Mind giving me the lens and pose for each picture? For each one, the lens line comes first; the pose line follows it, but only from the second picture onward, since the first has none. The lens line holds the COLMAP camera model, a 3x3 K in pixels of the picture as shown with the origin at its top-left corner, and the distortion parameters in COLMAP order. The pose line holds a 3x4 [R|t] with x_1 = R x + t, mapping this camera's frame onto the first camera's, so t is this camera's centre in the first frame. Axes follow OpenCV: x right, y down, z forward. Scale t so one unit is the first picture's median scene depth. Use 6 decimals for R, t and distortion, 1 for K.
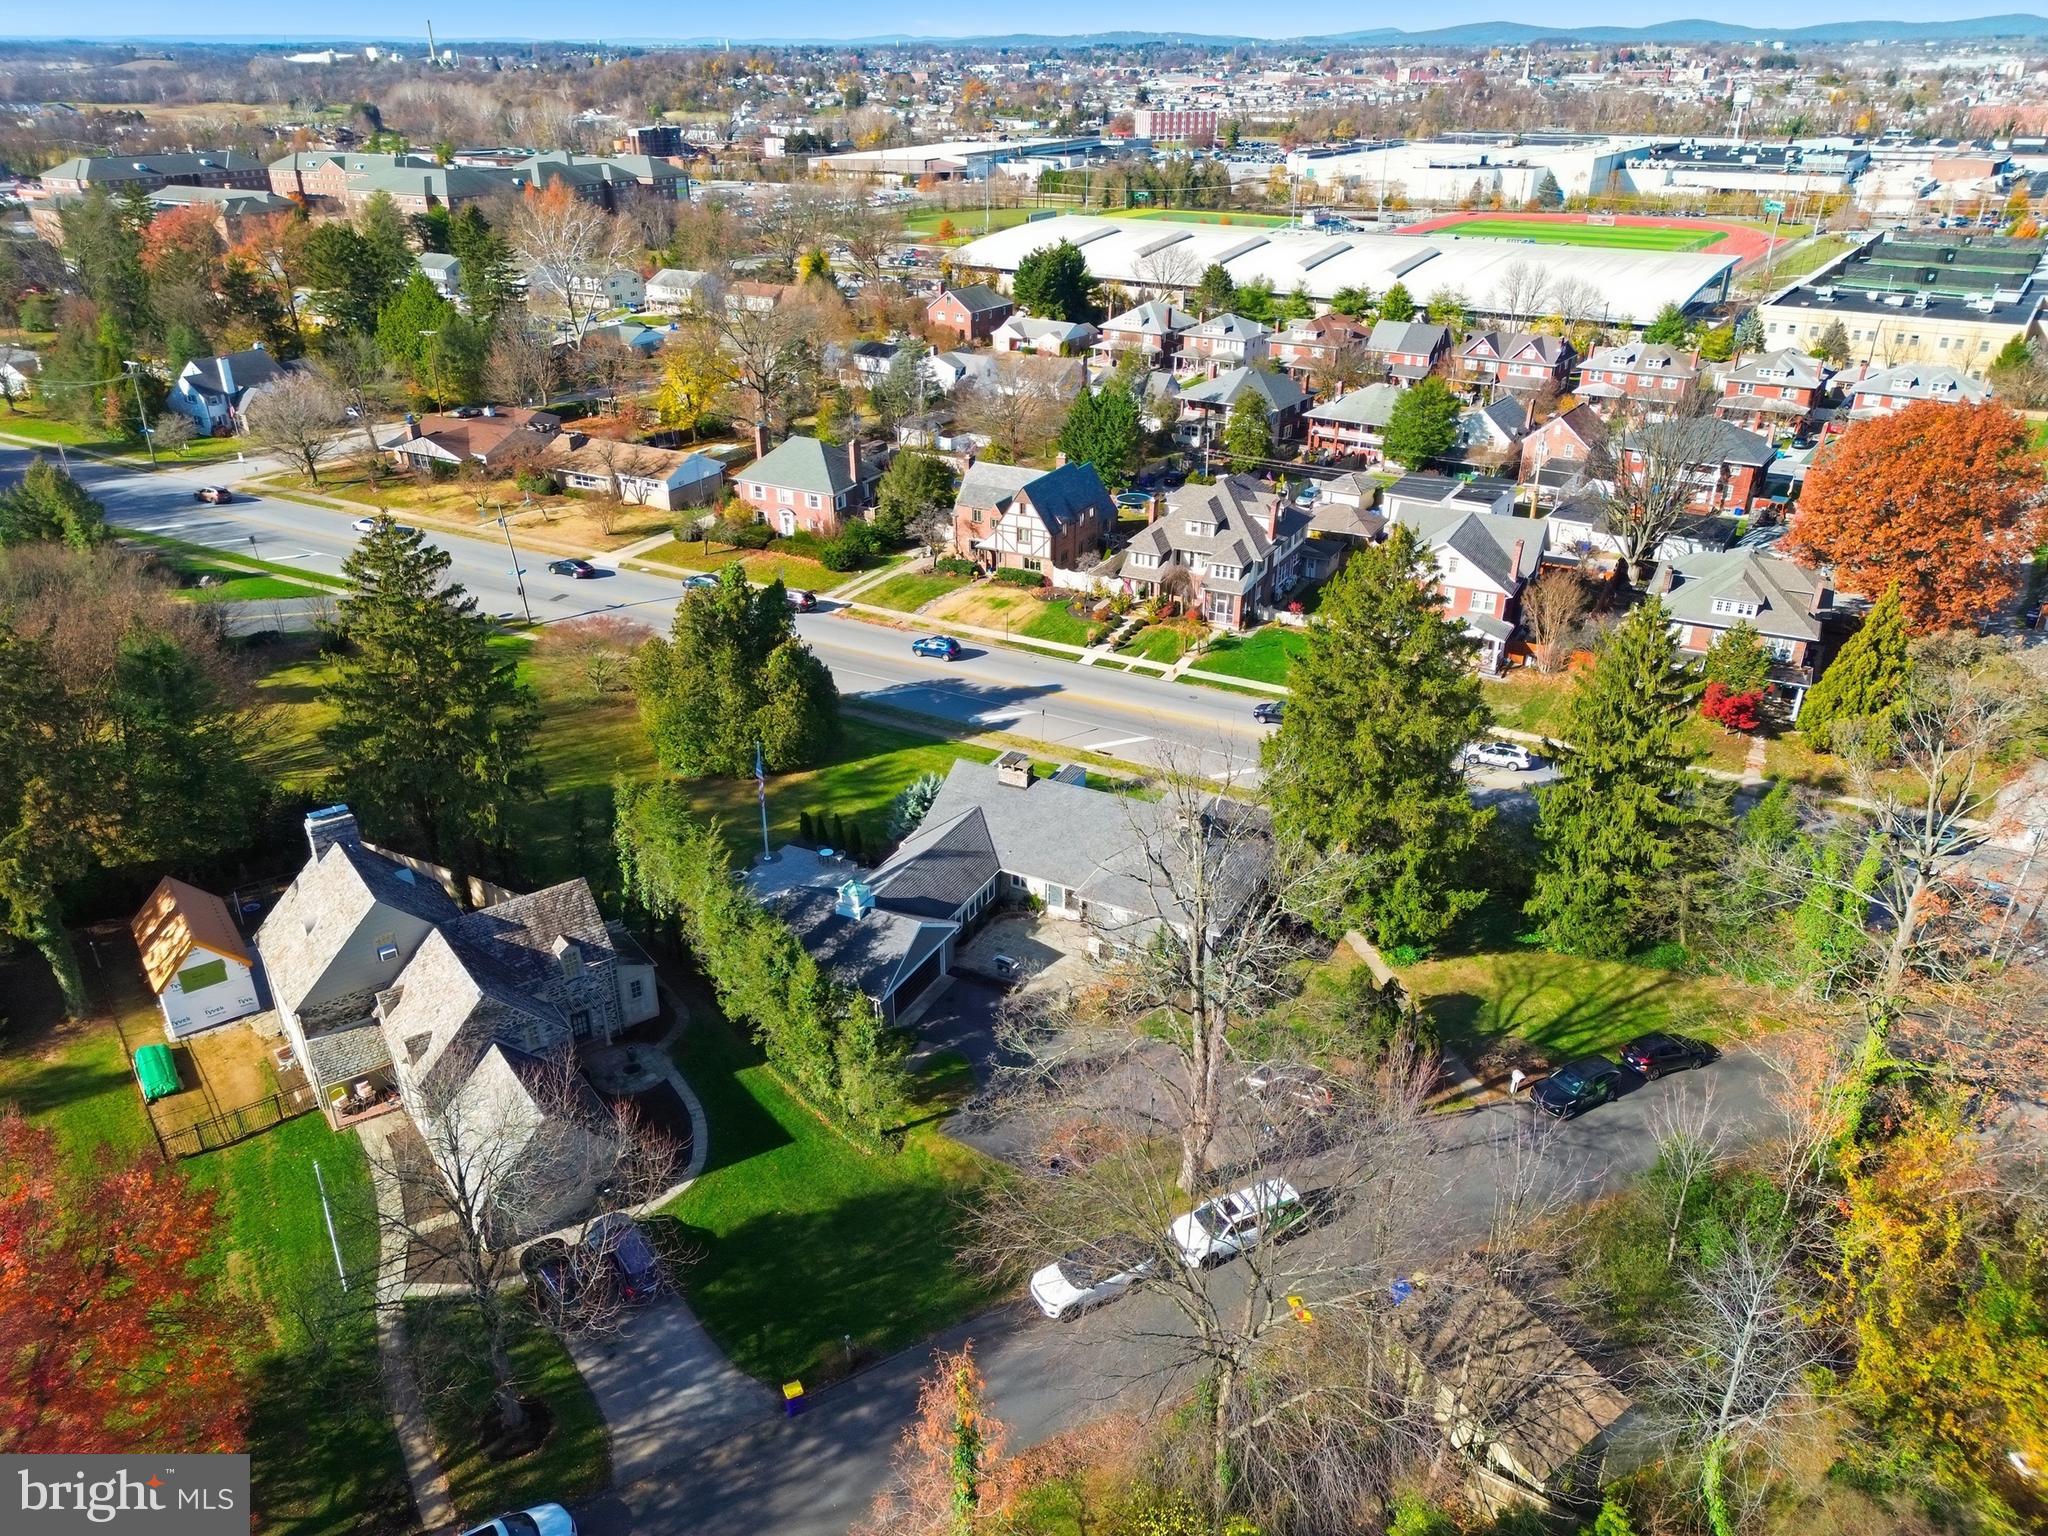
lens RADIAL K [[1414.3, 0, 1024.0], [0, 1414.3, 768.0], [0, 0, 1]] dist [0.005609, -0.005665]
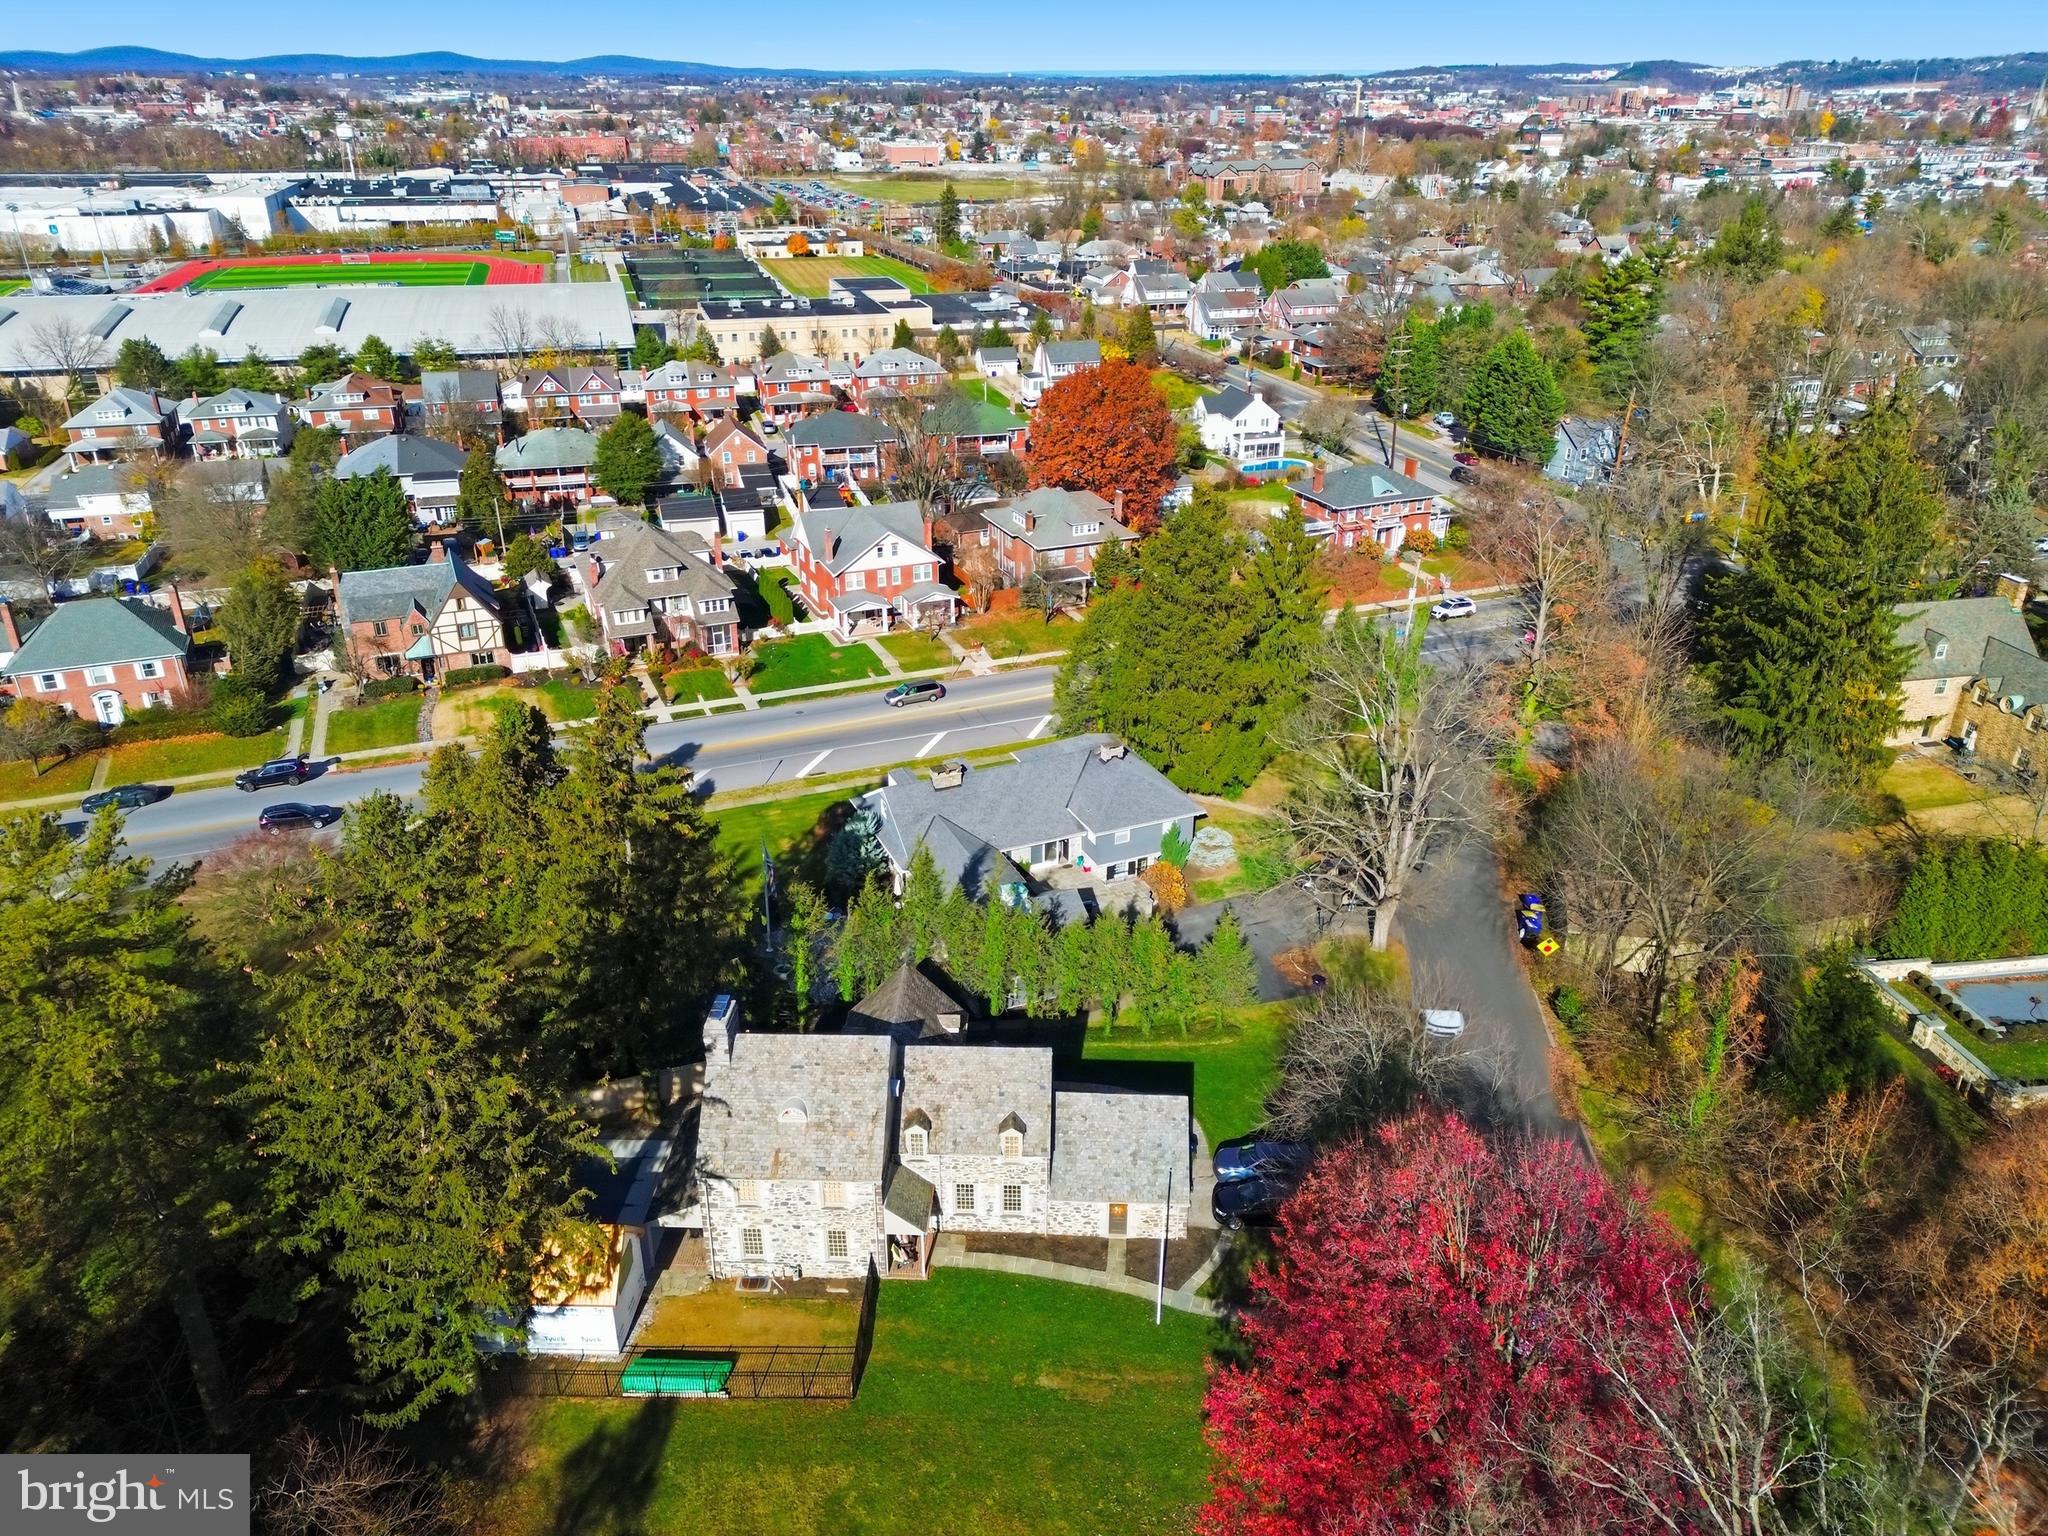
lens RADIAL K [[1414.3, 0, 1024.0], [0, 1414.3, 768.0], [0, 0, 1]] dist [0.005609, -0.005665]
pose [[0.623146, -0.327206, 0.710369, -0.352576], [0.339876, 0.931325, 0.130837, -0.058714], [-0.704395, 0.159907, 0.691561, 0.081991]]
